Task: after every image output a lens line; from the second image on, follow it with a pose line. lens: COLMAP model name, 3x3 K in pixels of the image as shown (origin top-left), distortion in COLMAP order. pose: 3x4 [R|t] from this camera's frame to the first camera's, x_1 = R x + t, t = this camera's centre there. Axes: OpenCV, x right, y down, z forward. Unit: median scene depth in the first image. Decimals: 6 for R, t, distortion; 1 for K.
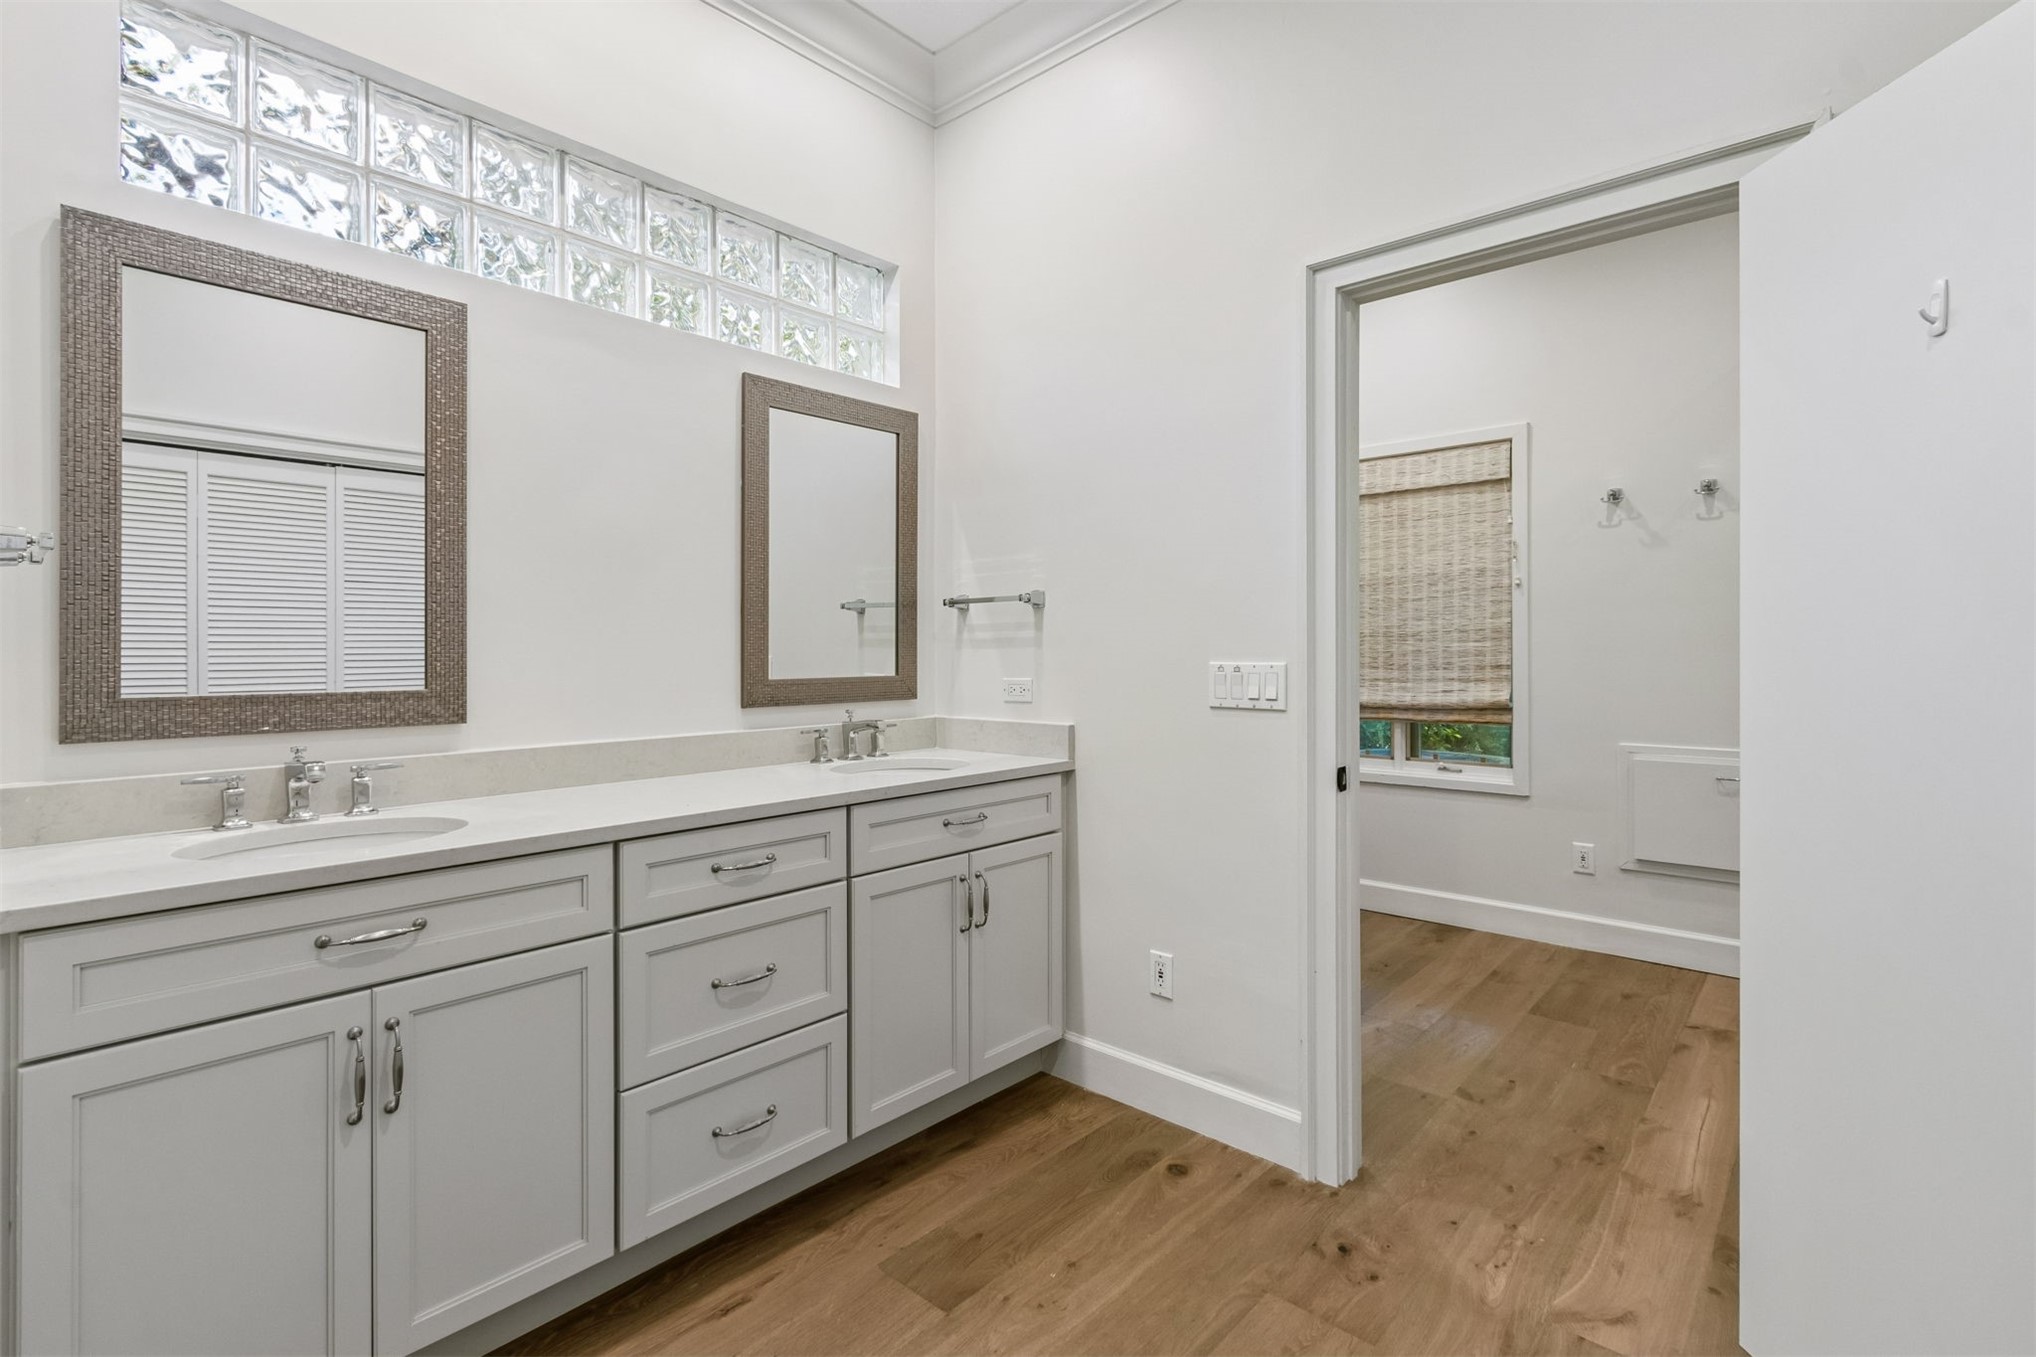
lens RADIAL K [[946.1, 0, 1019.1], [0, 946.1, 646.8], [0, 0, 1]] dist [0.011570, -0.000615]
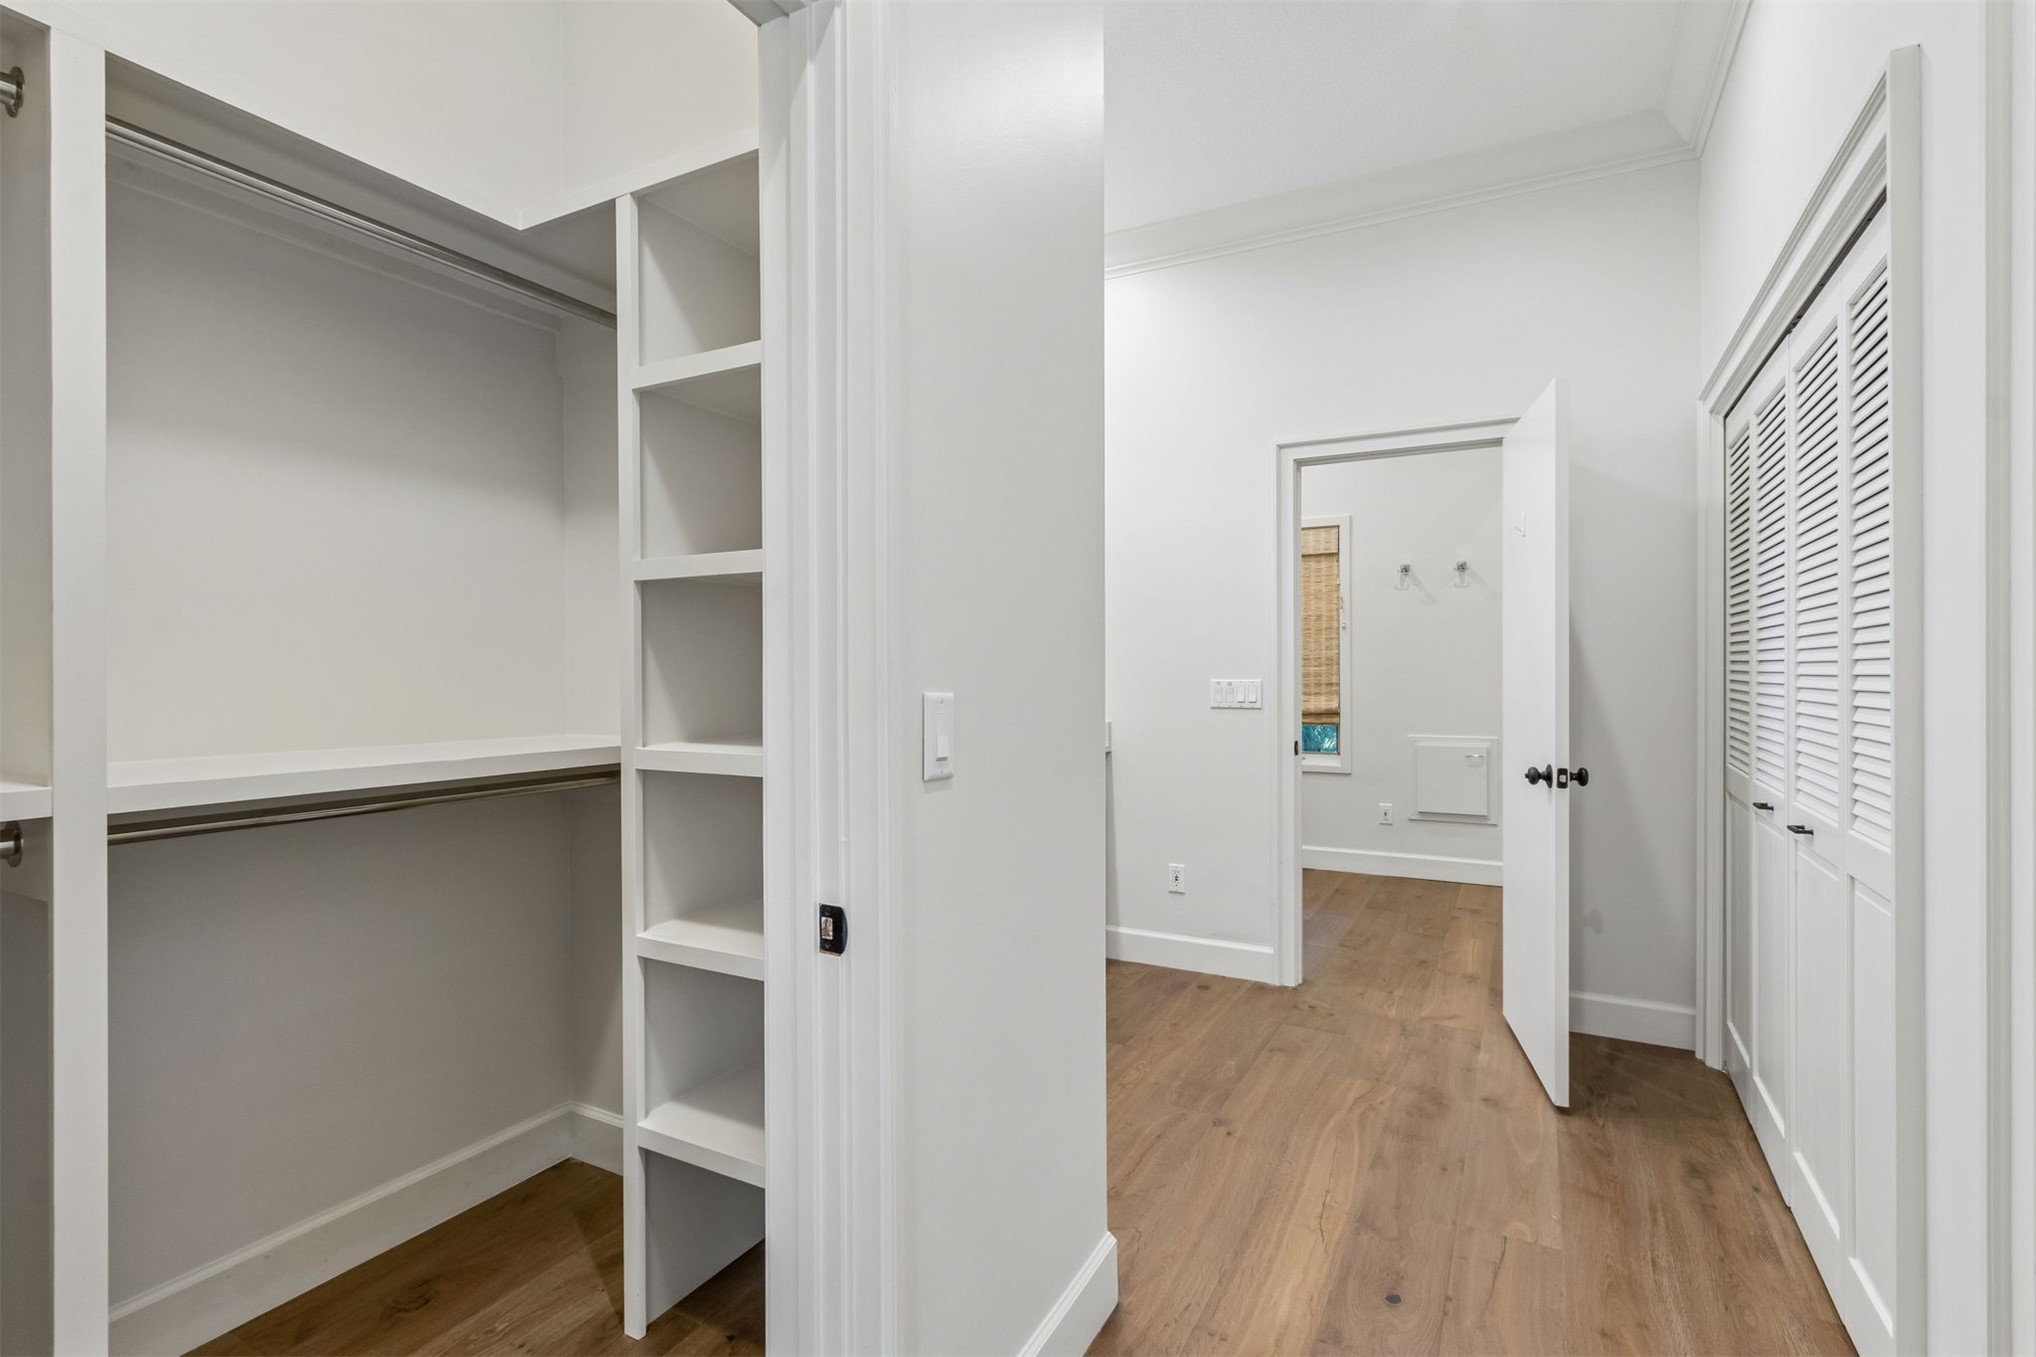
lens RADIAL K [[959.9, 0, 1000.2], [0, 959.9, 668.3], [0, 0, 1]] dist [-0.000552, 0.000276]
pose [[0.975295, 0.000302, 0.220906, -0.525152], [0.000196, 0.999997, -0.002233, 0.000504], [-0.220906, 0.002221, 0.975293, -0.527425]]
